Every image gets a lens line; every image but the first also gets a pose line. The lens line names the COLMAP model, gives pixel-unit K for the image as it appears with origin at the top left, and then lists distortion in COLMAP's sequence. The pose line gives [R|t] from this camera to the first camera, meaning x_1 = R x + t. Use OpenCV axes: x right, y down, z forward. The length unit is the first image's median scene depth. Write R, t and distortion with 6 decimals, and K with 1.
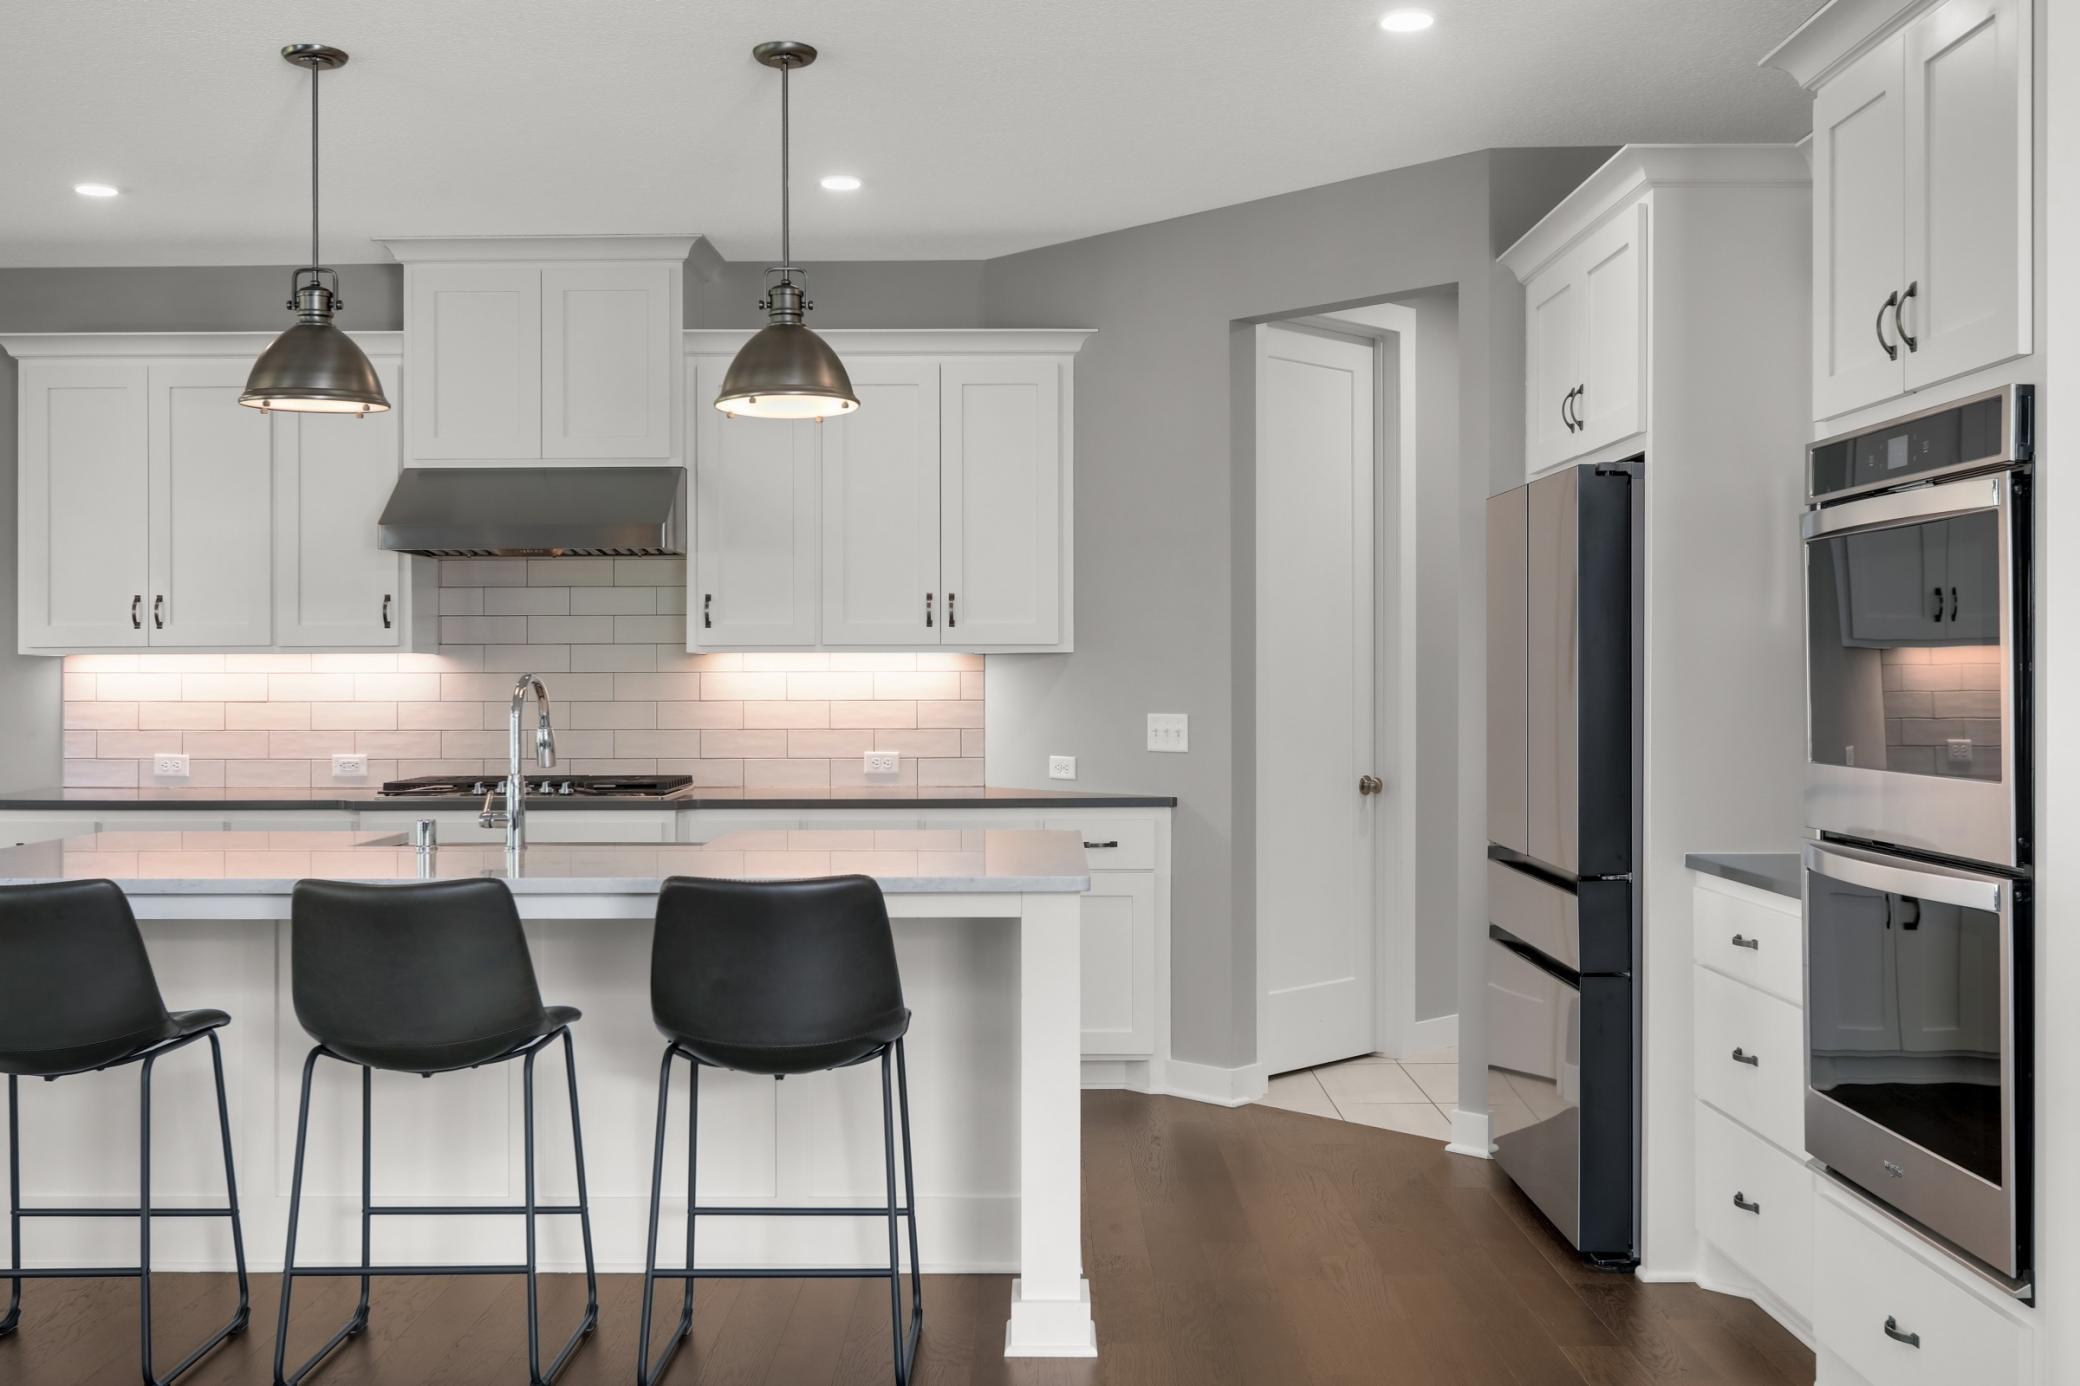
lens RADIAL K [[1969.9, 0, 987.9], [0, 1969.9, 667.6], [0, 0, 1]] dist [0.000341, -0.008637]
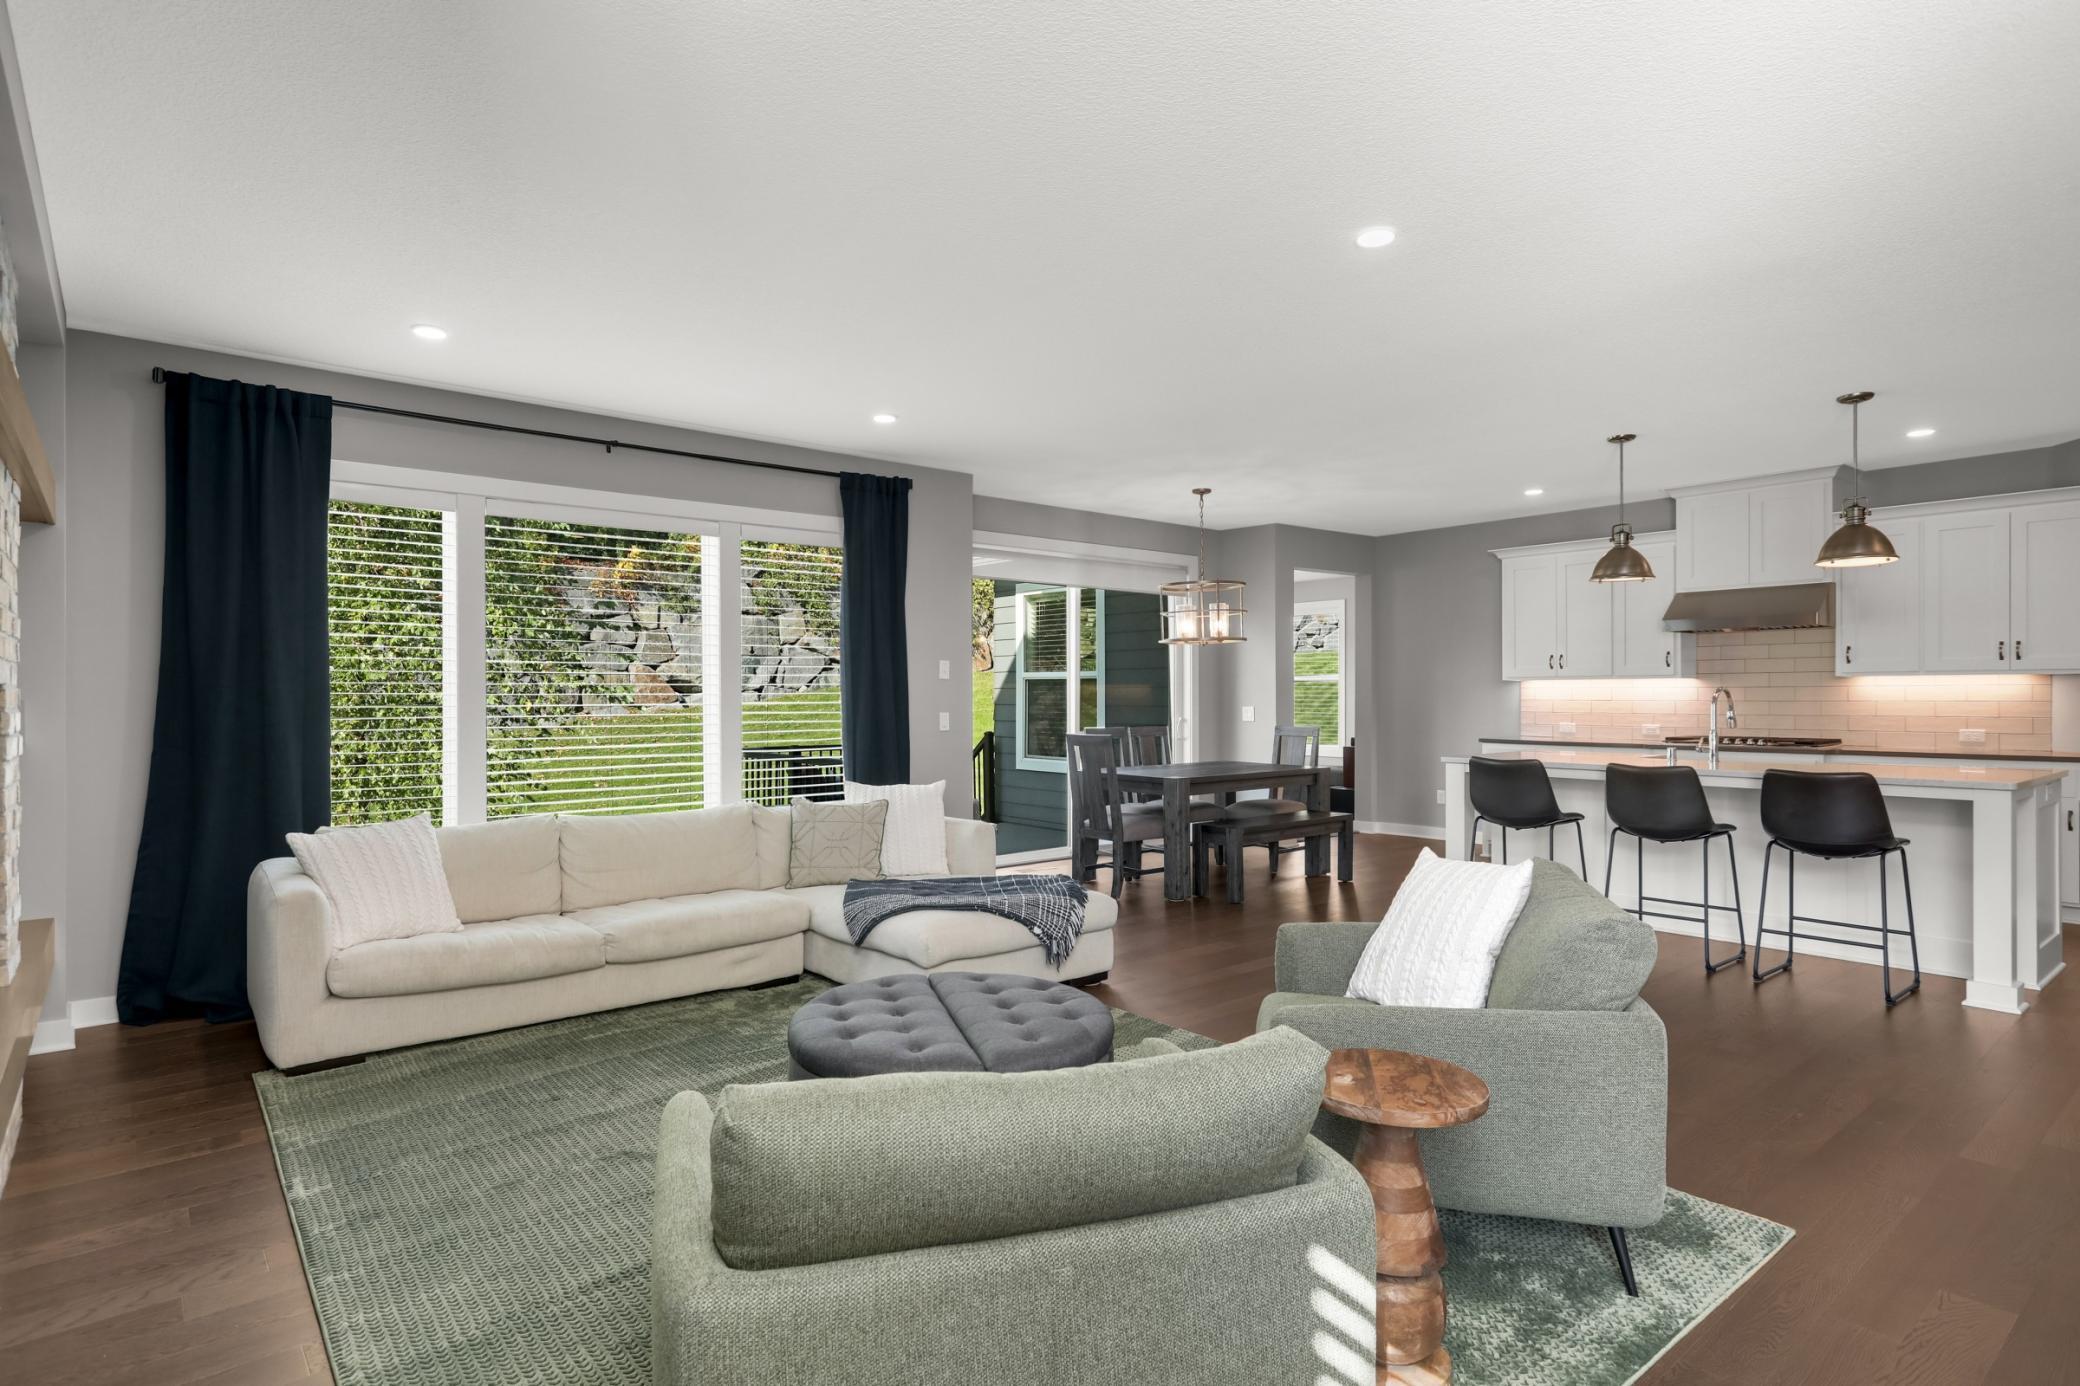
lens RADIAL K [[1080.4, 0, 1040.0], [0, 1080.4, 693.0], [0, 0, 1]] dist [0.002701, 0.007984]
pose [[0.655427, -0.000752, -0.755258, 0.150295], [0.005218, 0.999980, 0.003532, 0.001266], [0.755241, -0.006256, 0.655418, -0.324599]]
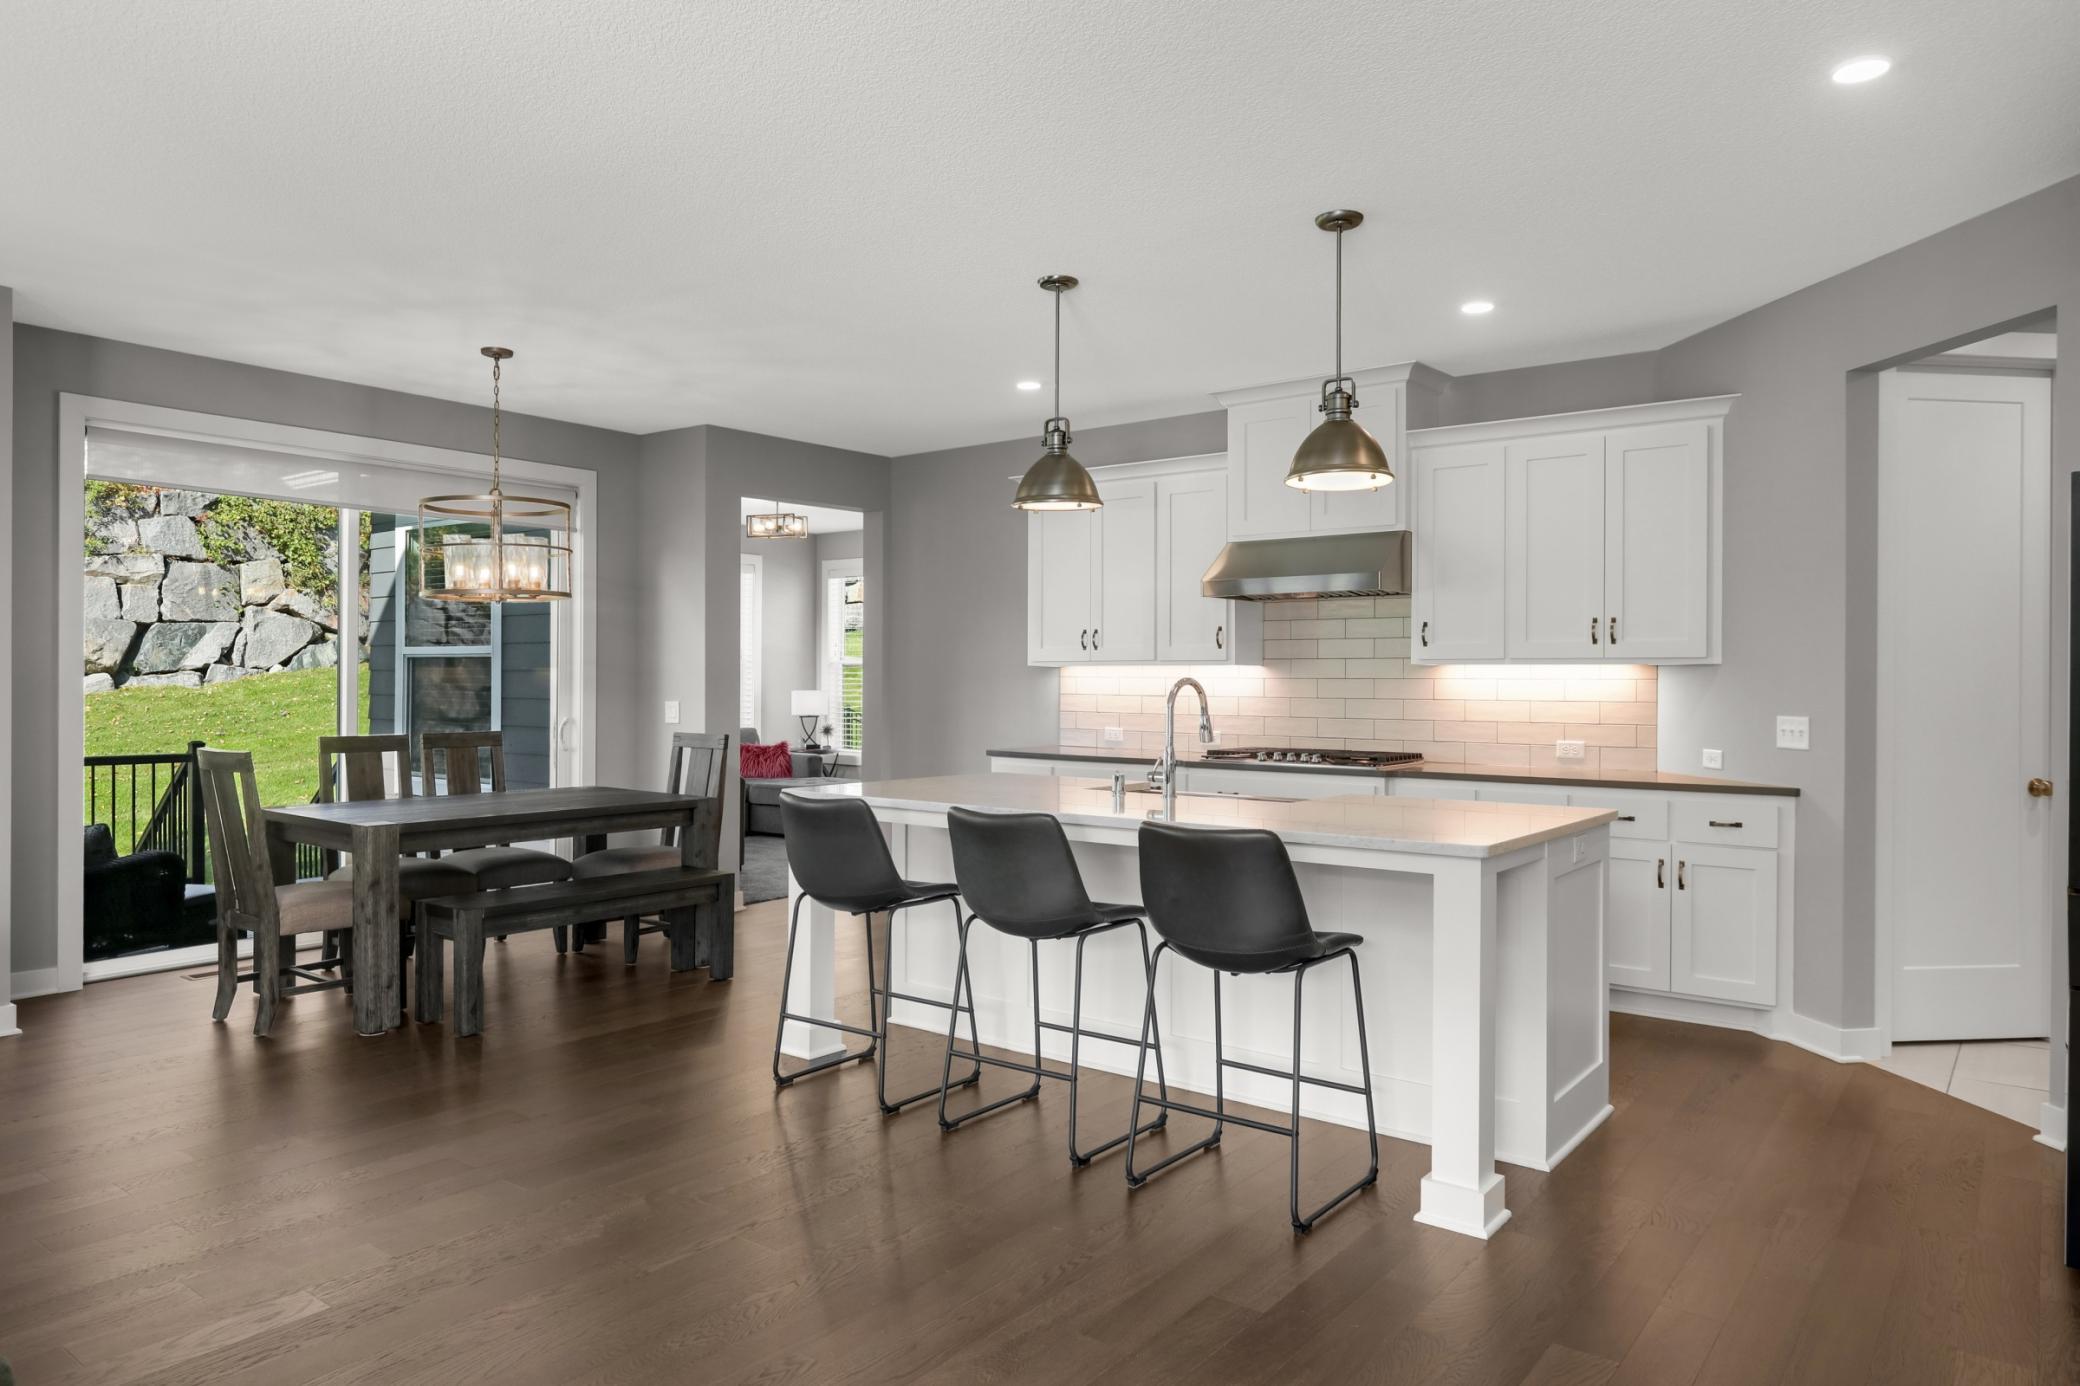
lens RADIAL K [[1301.0, 0, 1040.9], [0, 1301.0, 680.1], [0, 0, 1]] dist [-0.002097, -0.000620]
pose [[0.802391, 0.006219, -0.596766, 0.191592], [-0.004637, 0.999980, 0.004186, 0.000780], [0.596781, -0.000592, 0.802404, 0.116515]]
